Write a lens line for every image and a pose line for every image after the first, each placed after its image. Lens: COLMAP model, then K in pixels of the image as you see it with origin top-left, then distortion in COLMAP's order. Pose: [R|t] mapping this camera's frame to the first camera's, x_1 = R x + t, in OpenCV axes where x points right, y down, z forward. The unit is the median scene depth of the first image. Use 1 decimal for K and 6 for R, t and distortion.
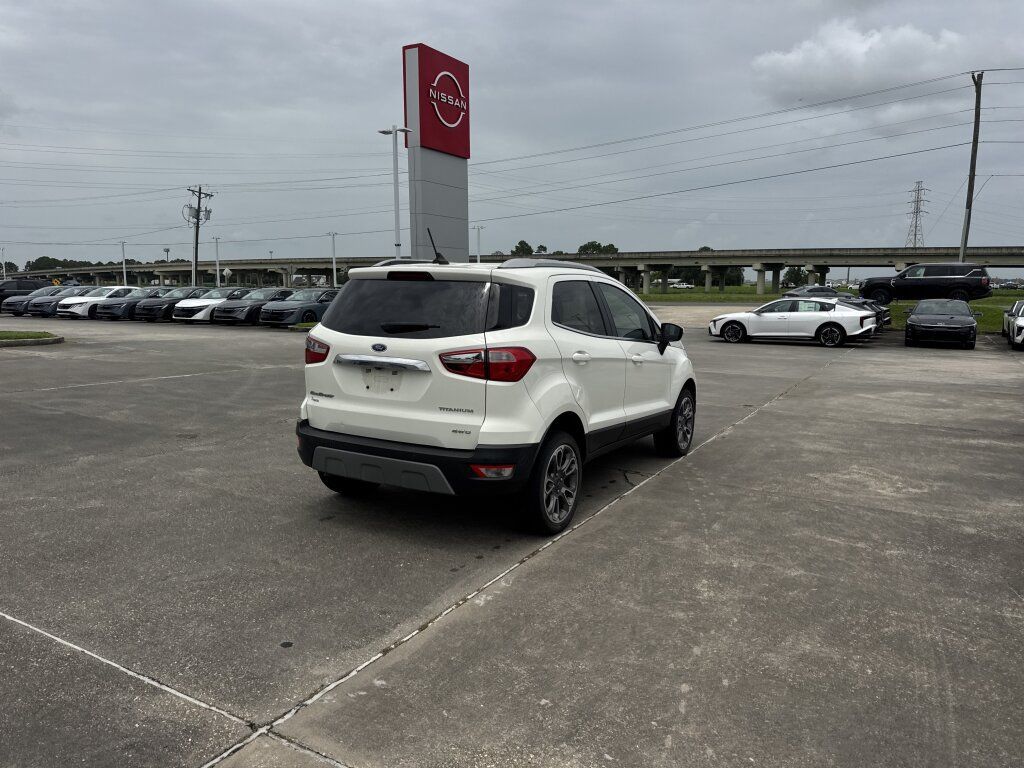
lens RADIAL K [[723.5, 0, 514.7], [0, 723.5, 380.9], [0, 0, 1]] dist [0.036714, -0.043766]
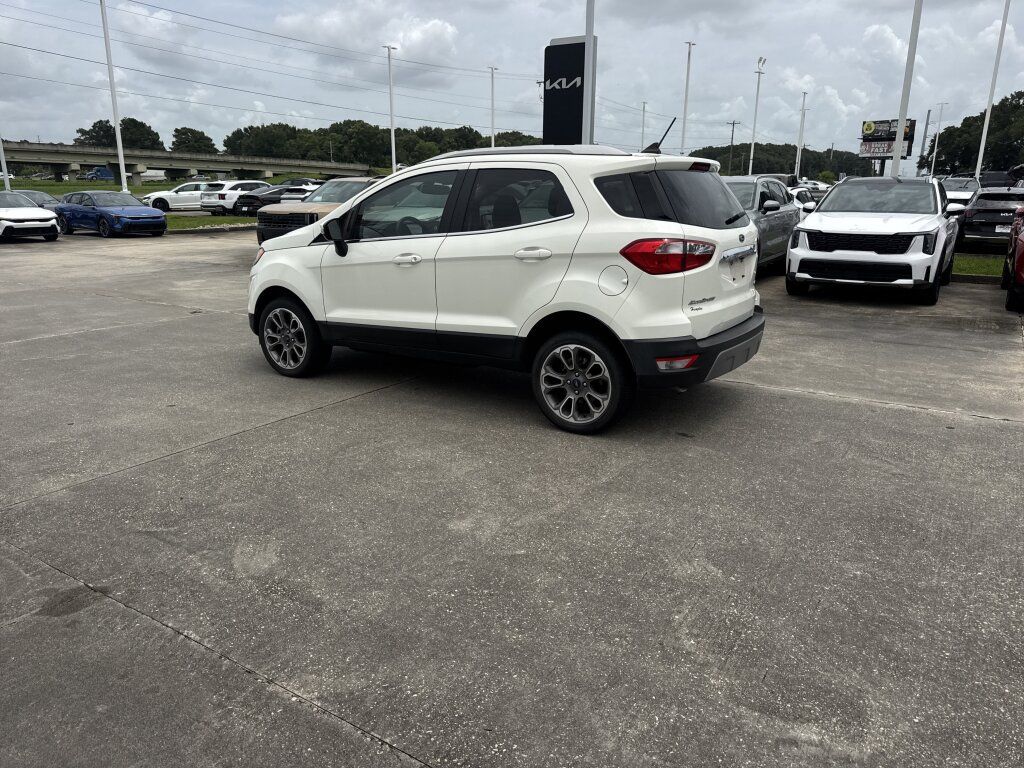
lens RADIAL K [[723.5, 0, 512.8], [0, 723.5, 378.9], [0, 0, 1]] dist [0.036714, -0.043766]
pose [[0.062055, -0.262942, 0.962814, -1.060331], [0.121843, 0.959454, 0.254172, -0.132159], [-0.990608, 0.101539, 0.091577, 1.037916]]
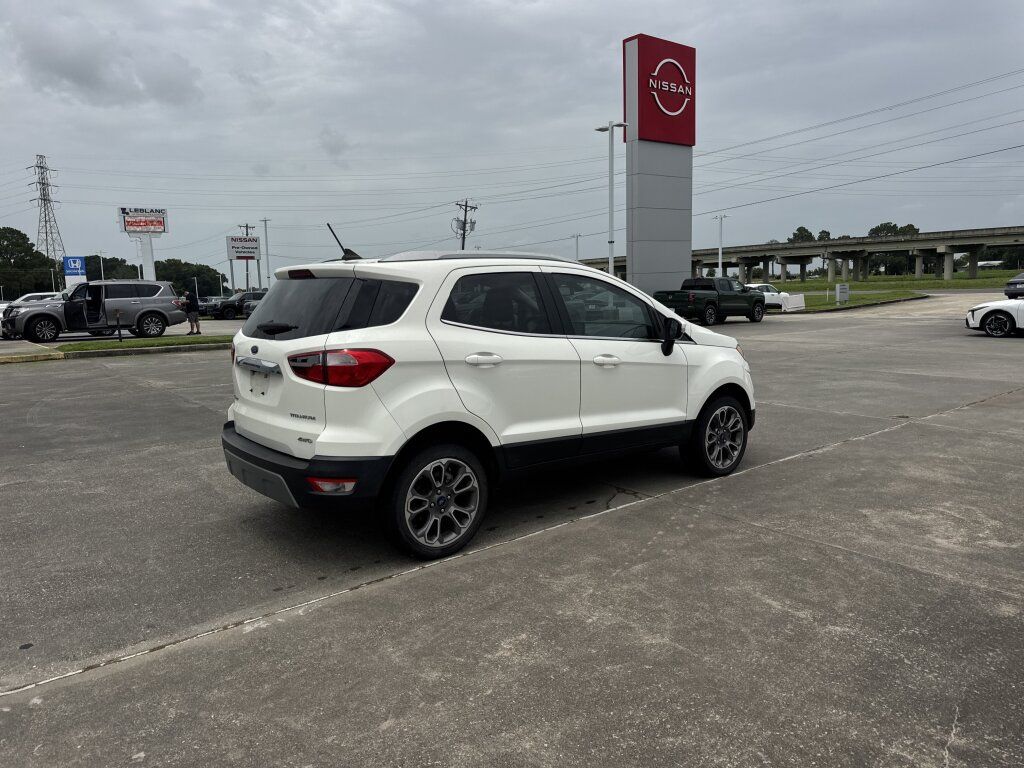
lens RADIAL K [[723.5, 0, 519.4], [0, 723.5, 377.7], [0, 0, 1]] dist [0.036714, -0.043766]
pose [[0.934459, 0.009377, -0.355947, 0.408379], [-0.009677, 0.999953, 0.000939, -0.011286], [0.355939, 0.002567, 0.934506, 0.177111]]
